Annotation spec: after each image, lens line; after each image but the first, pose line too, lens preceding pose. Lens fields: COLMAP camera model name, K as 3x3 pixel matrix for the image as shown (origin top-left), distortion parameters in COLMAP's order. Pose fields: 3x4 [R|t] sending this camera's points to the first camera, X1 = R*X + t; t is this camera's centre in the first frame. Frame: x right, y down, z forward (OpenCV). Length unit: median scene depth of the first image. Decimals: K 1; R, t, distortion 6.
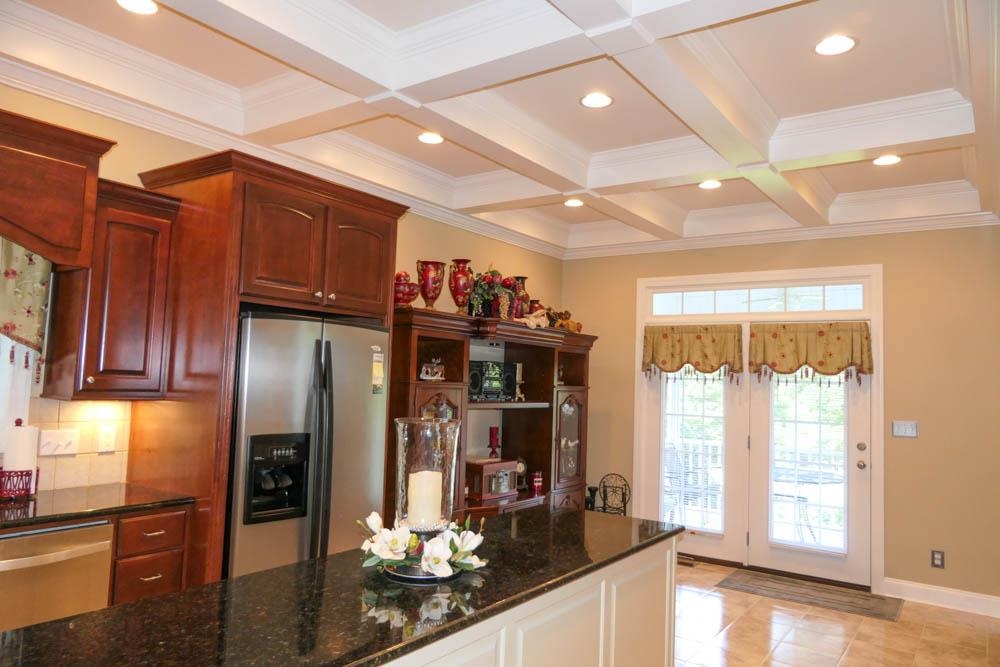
lens RADIAL K [[695.2, 0, 500.0], [0, 695.2, 333.5], [0, 0, 1]] dist [-0.007067, -0.003472]
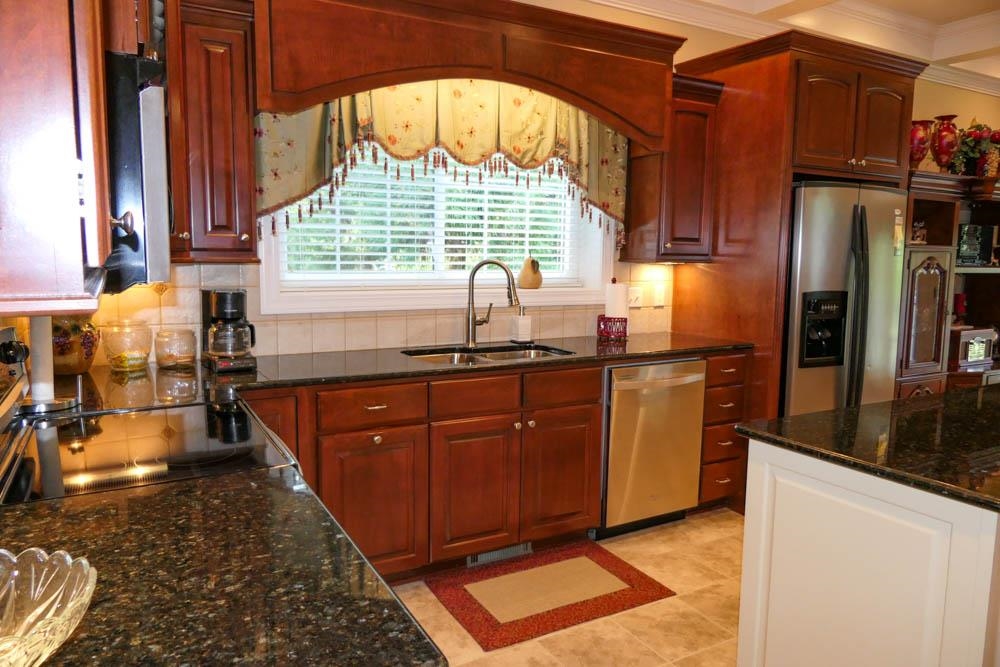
lens RADIAL K [[695.2, 0, 500.0], [0, 695.2, 333.5], [0, 0, 1]] dist [-0.007067, -0.003472]
pose [[0.904036, 0.029653, -0.426427, -0.298672], [0.045876, 0.985098, 0.165761, 0.002000], [0.424988, -0.169416, 0.889204, -0.219854]]
